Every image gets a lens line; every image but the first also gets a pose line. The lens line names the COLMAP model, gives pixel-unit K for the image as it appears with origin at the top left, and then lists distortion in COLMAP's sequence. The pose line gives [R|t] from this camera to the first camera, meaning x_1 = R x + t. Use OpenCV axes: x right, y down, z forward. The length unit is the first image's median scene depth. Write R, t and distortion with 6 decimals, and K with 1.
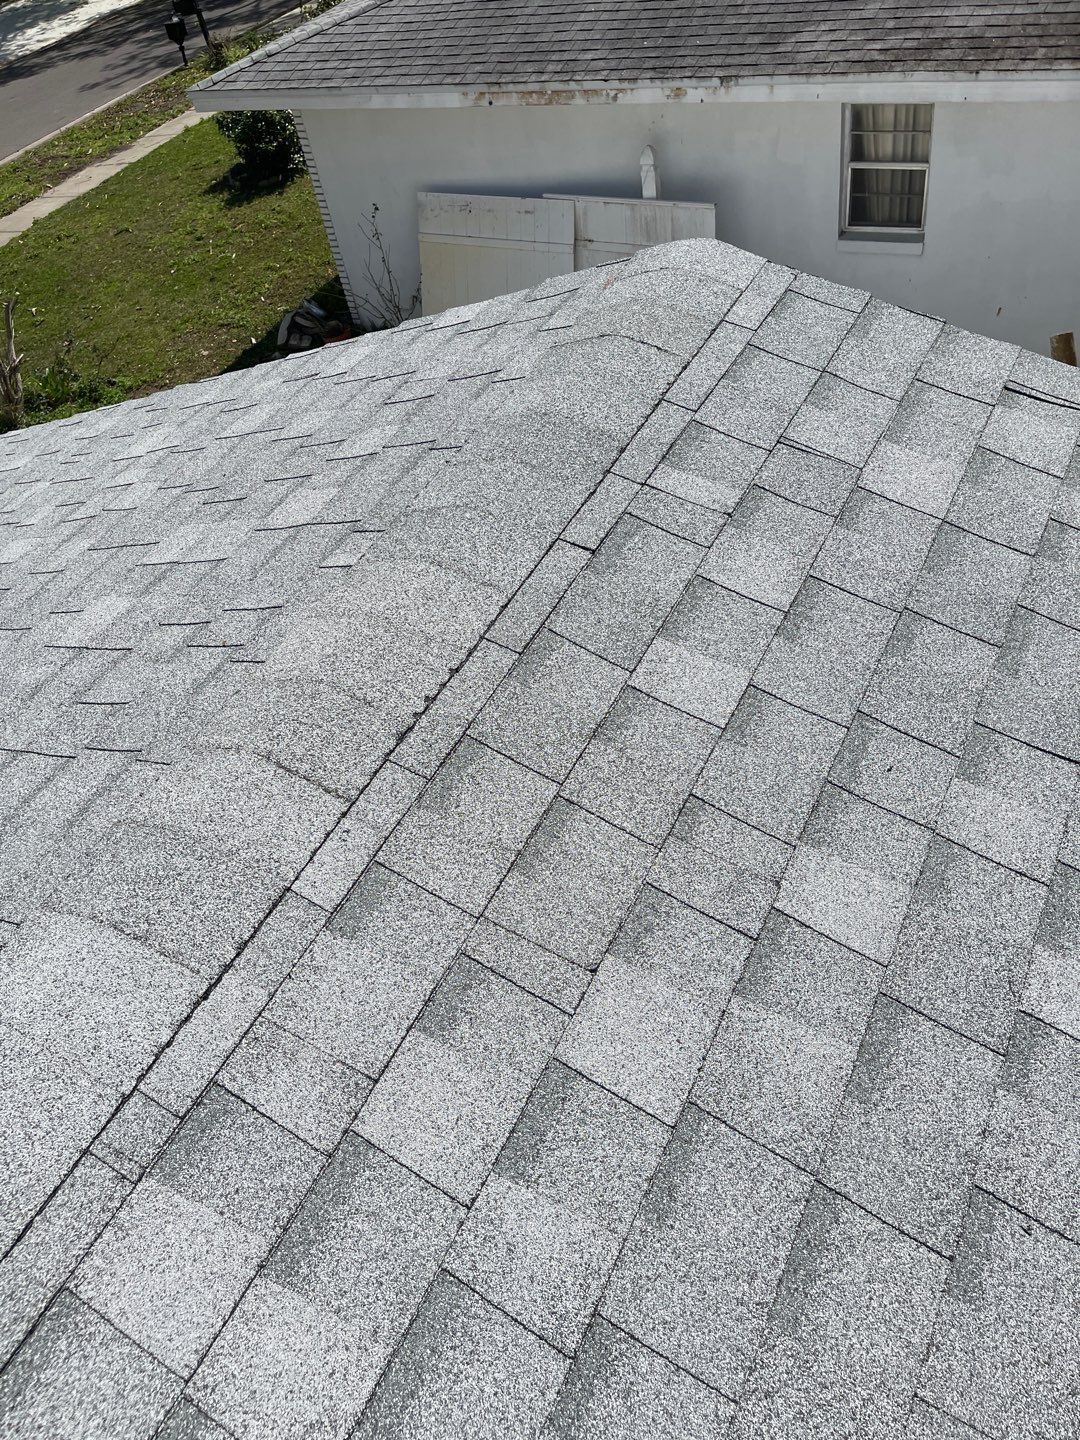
lens RADIAL K [[1090.1, 0, 540.0], [0, 1090.1, 720.0], [0, 0, 1]] dist [0.075408, -0.099545]
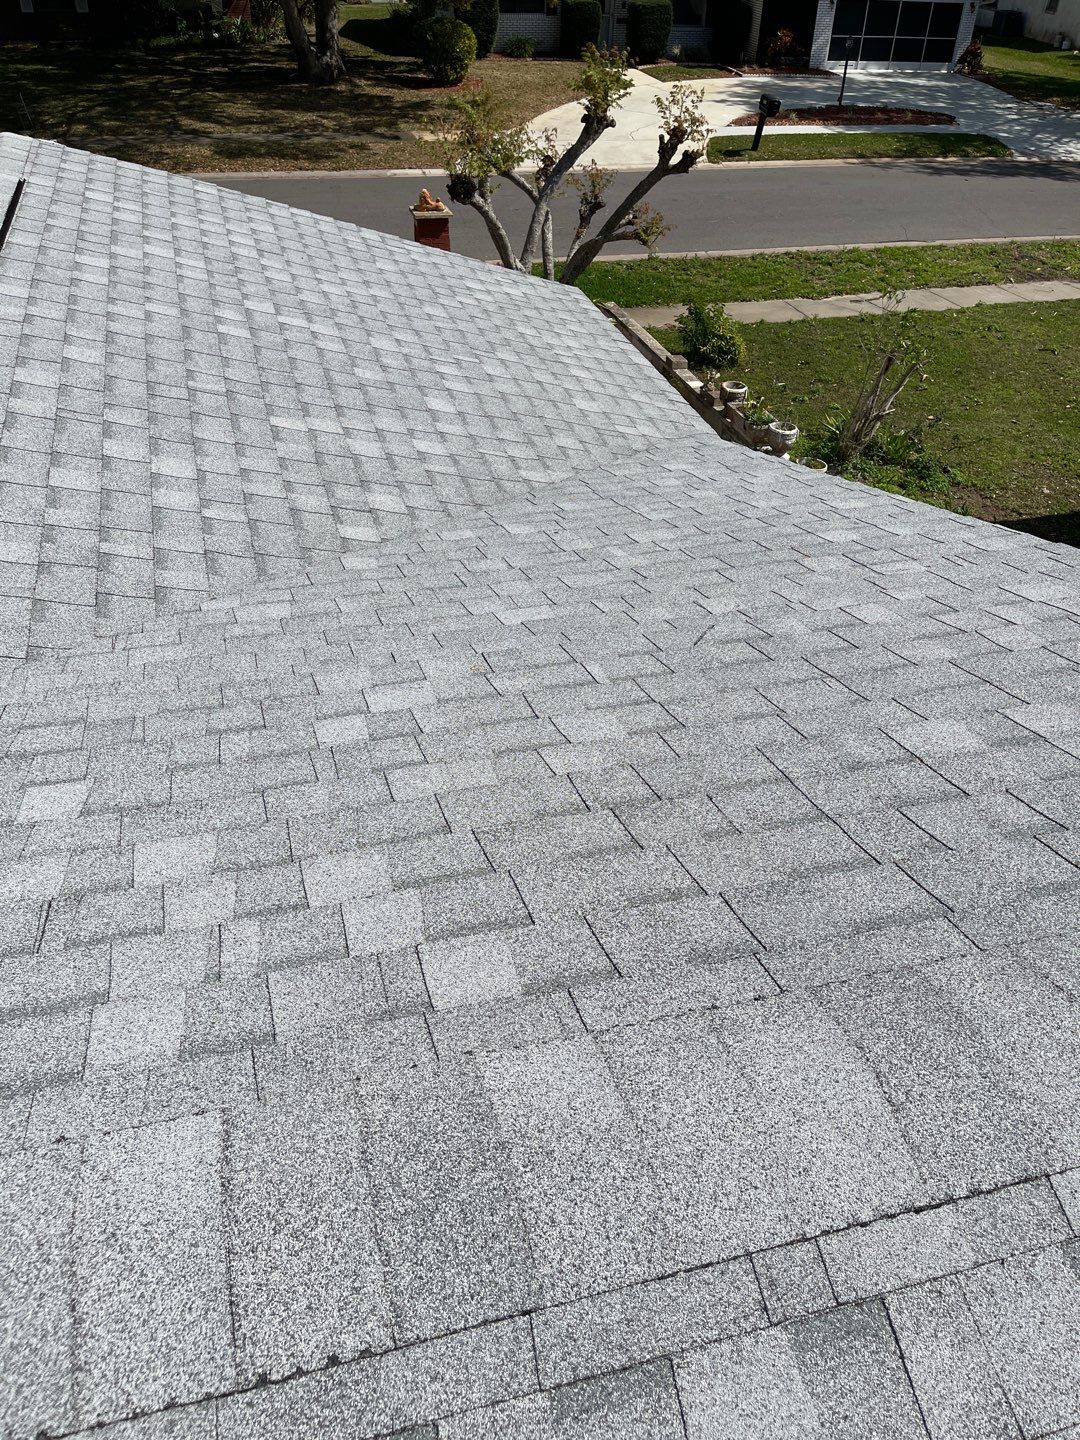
lens RADIAL K [[1081.9, 0, 544.2], [0, 1081.9, 733.9], [0, 0, 1]] dist [0.074952, -0.092140]
pose [[0.677913, 0.594777, -0.432058, -0.239104], [-0.616557, 0.780078, 0.106468, 0.021947], [0.400364, 0.194212, 0.895539, -0.025315]]
